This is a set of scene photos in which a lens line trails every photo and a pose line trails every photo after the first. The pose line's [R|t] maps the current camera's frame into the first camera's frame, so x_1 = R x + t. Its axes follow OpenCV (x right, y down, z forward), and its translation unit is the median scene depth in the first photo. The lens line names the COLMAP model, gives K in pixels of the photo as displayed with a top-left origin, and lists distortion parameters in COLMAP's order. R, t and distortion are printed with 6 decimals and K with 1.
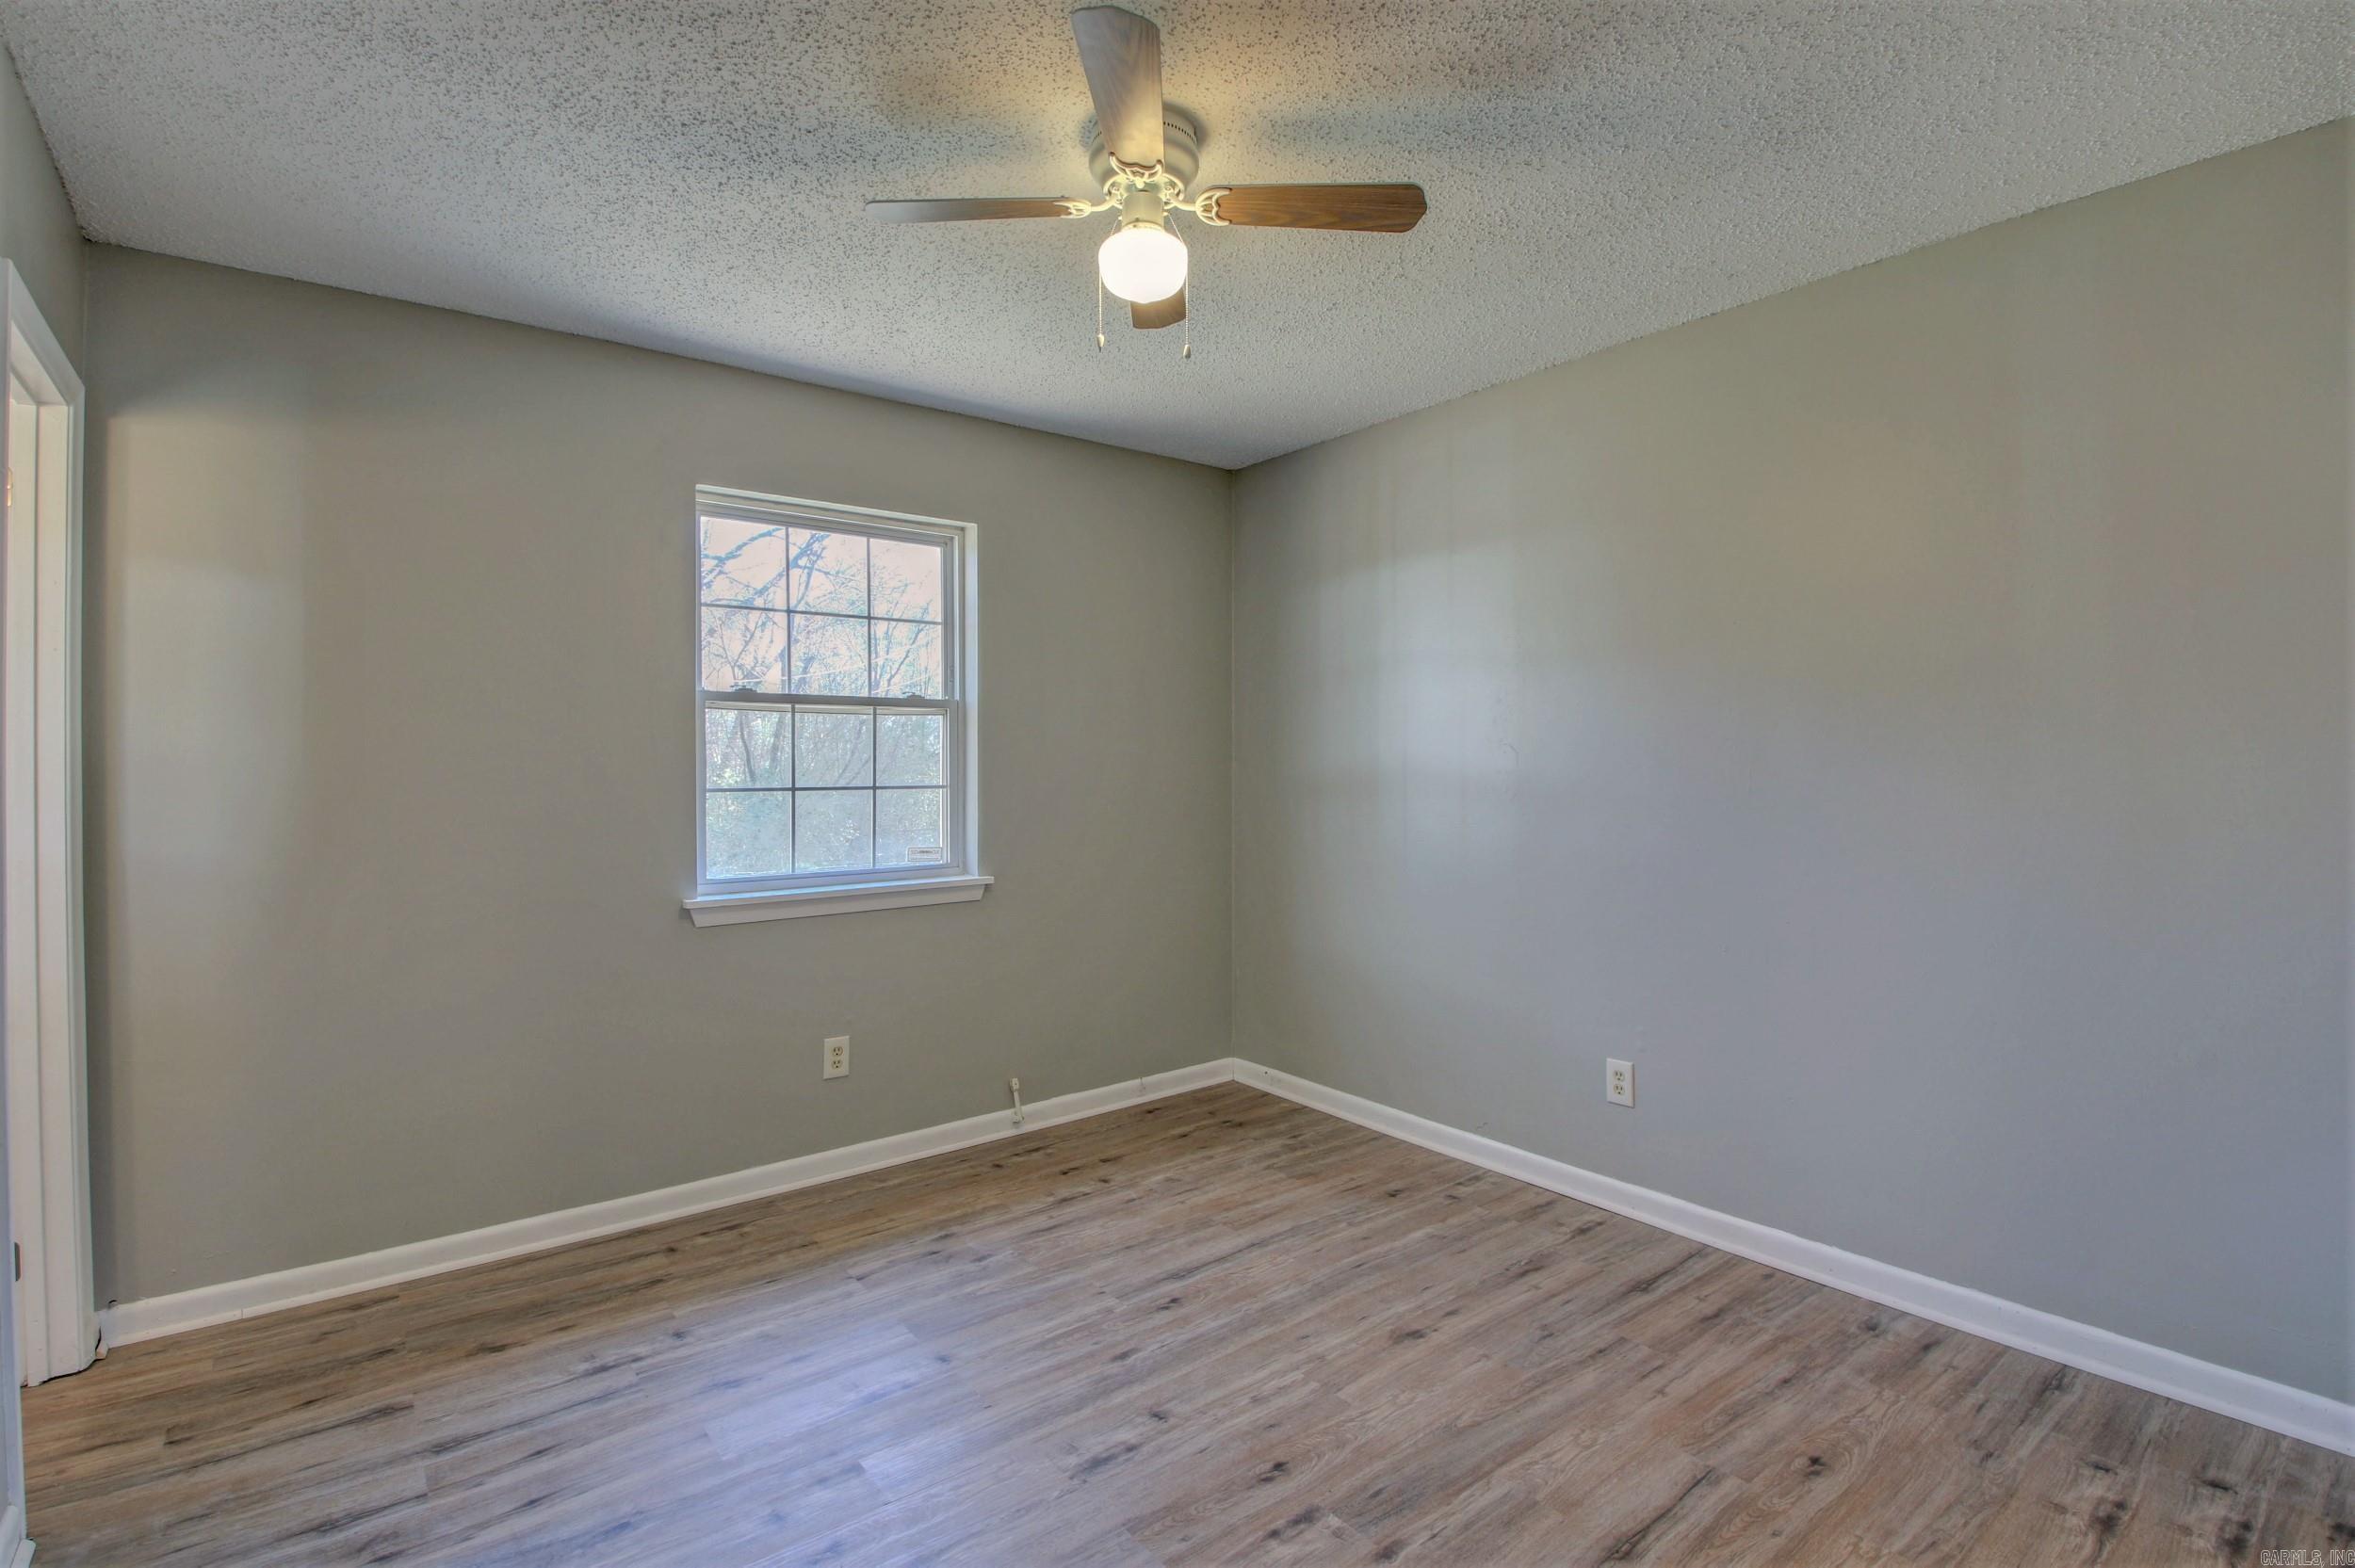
lens RADIAL K [[1092.5, 0, 1182.0], [0, 1092.5, 771.6], [0, 0, 1]] dist [0.001599, -0.013281]
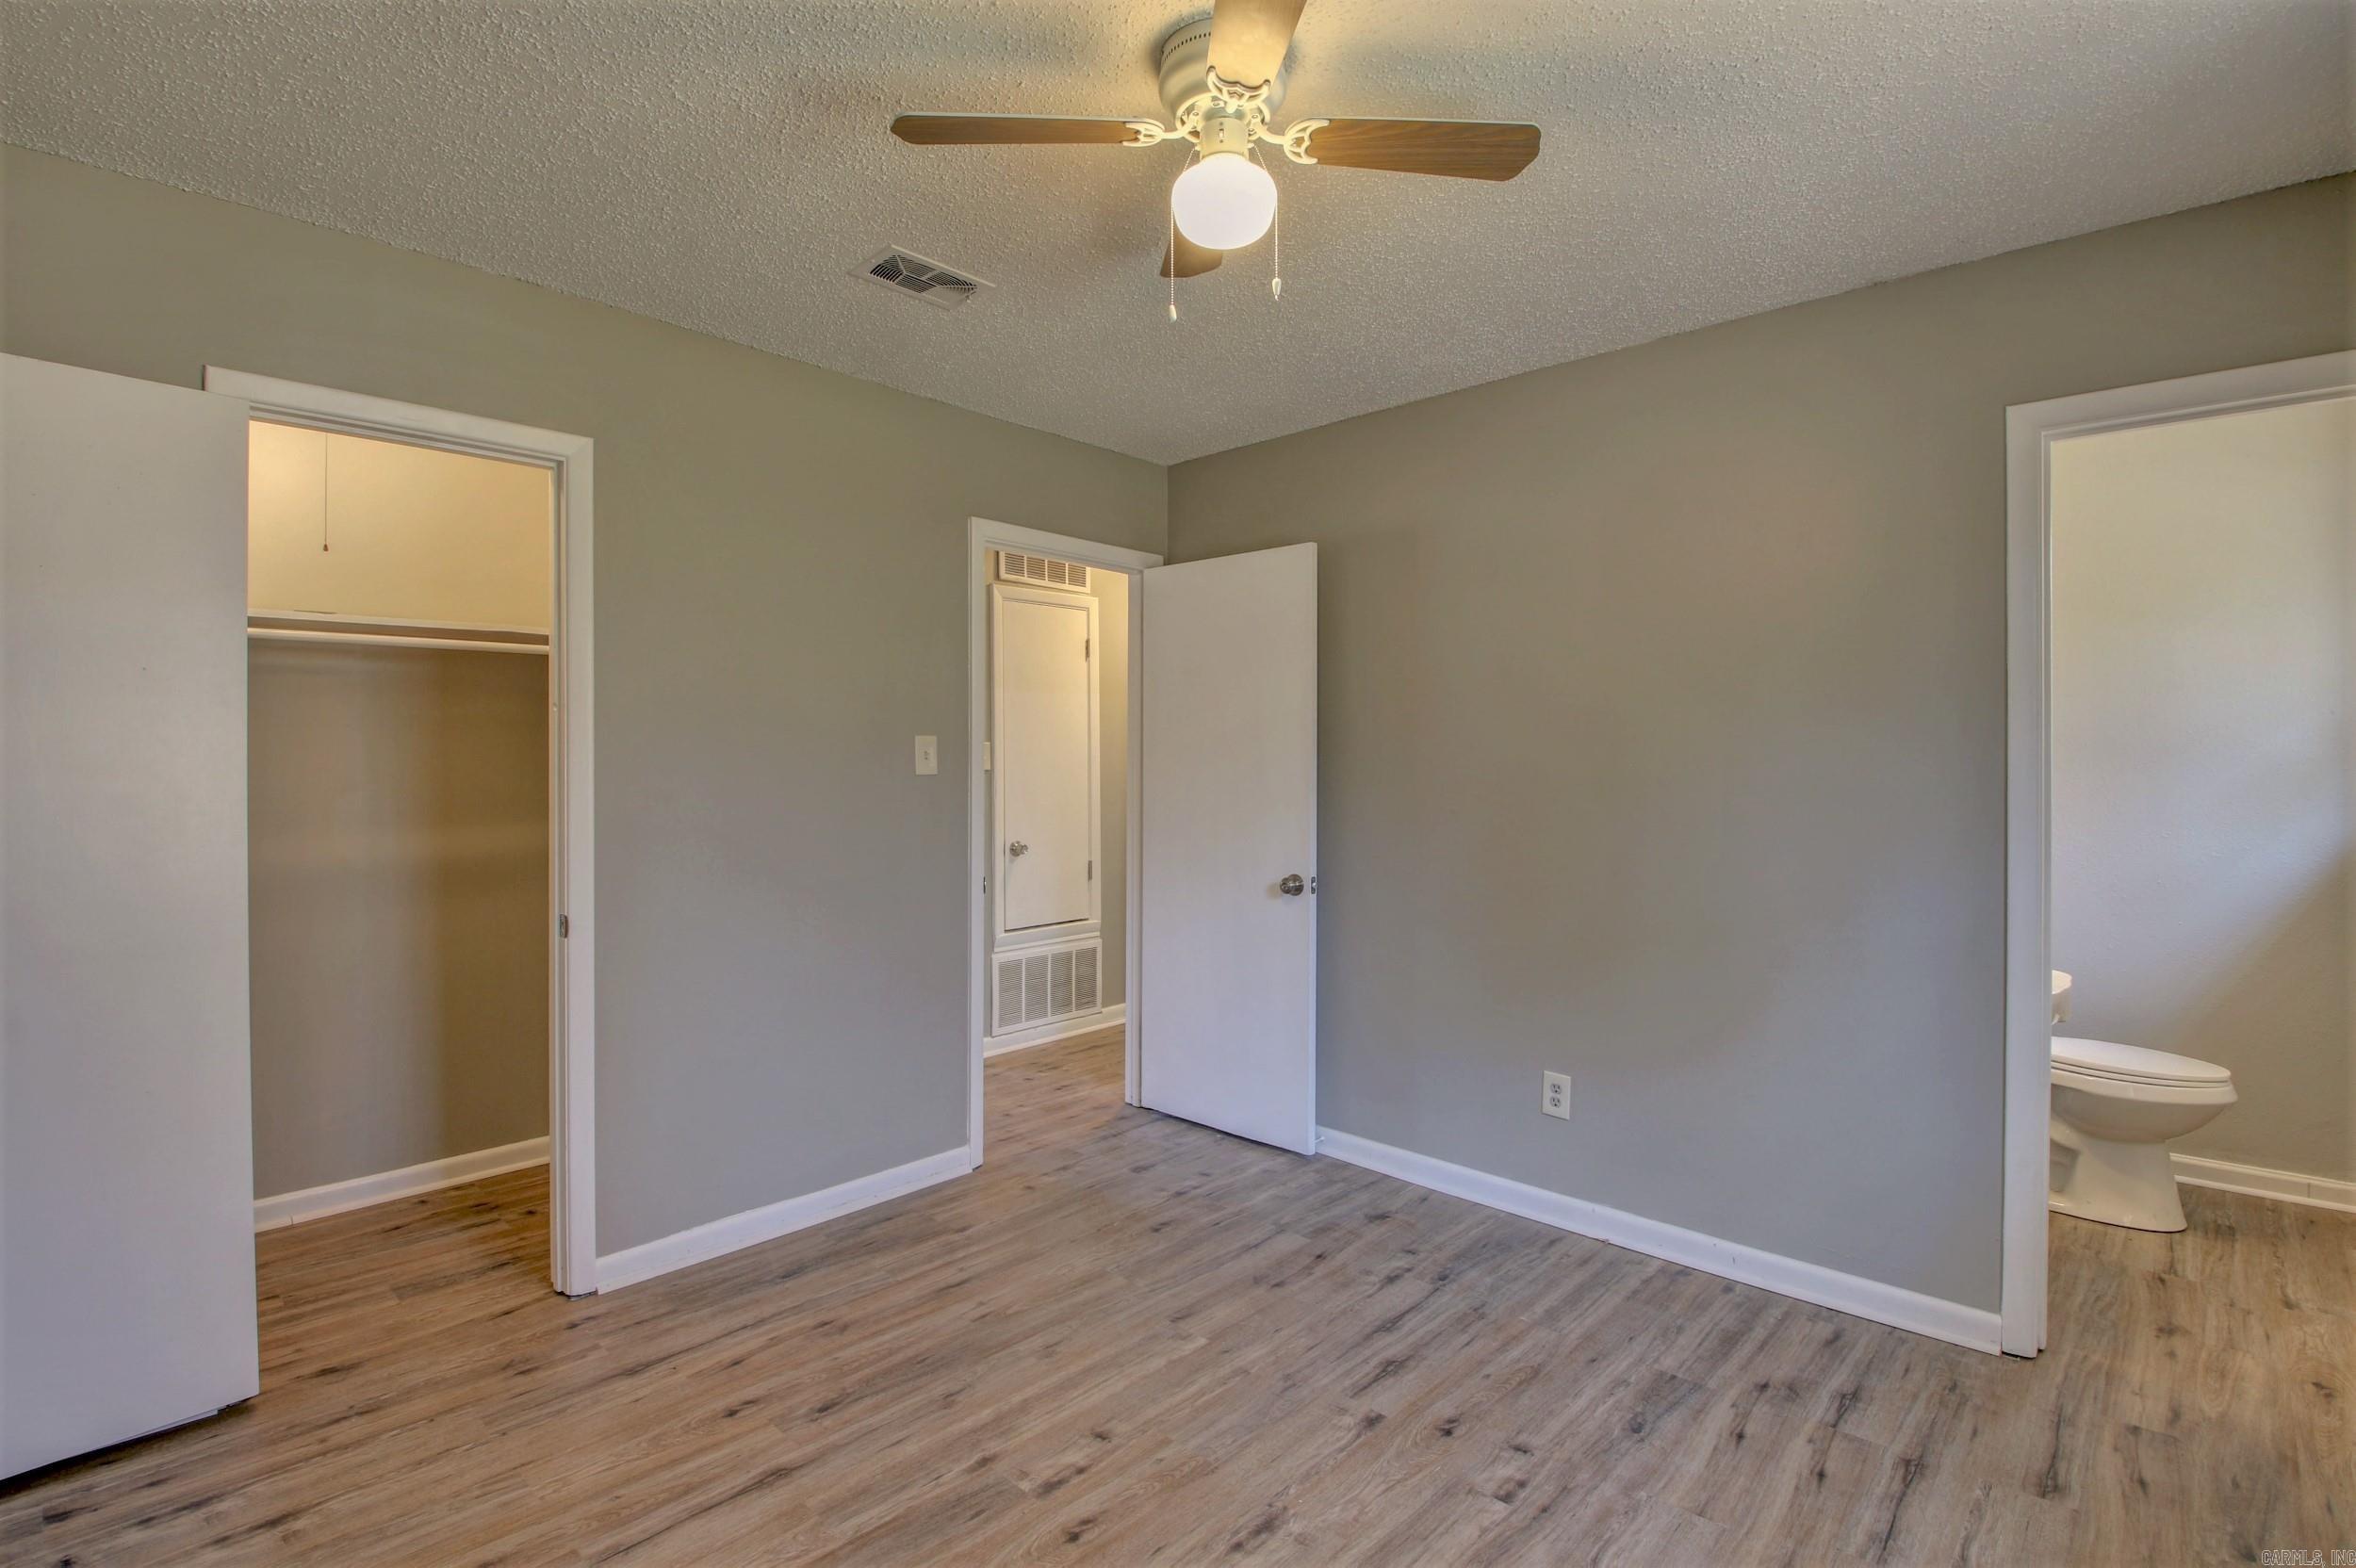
lens RADIAL K [[1093.1, 0, 1182.5], [0, 1093.1, 771.6], [0, 0, 1]] dist [0.001599, -0.013281]
pose [[-0.988111, 0.003268, -0.153708, 0.144914], [0.001866, 0.999955, 0.009262, -0.027672], [0.153732, 0.008865, -0.988073, 2.024619]]
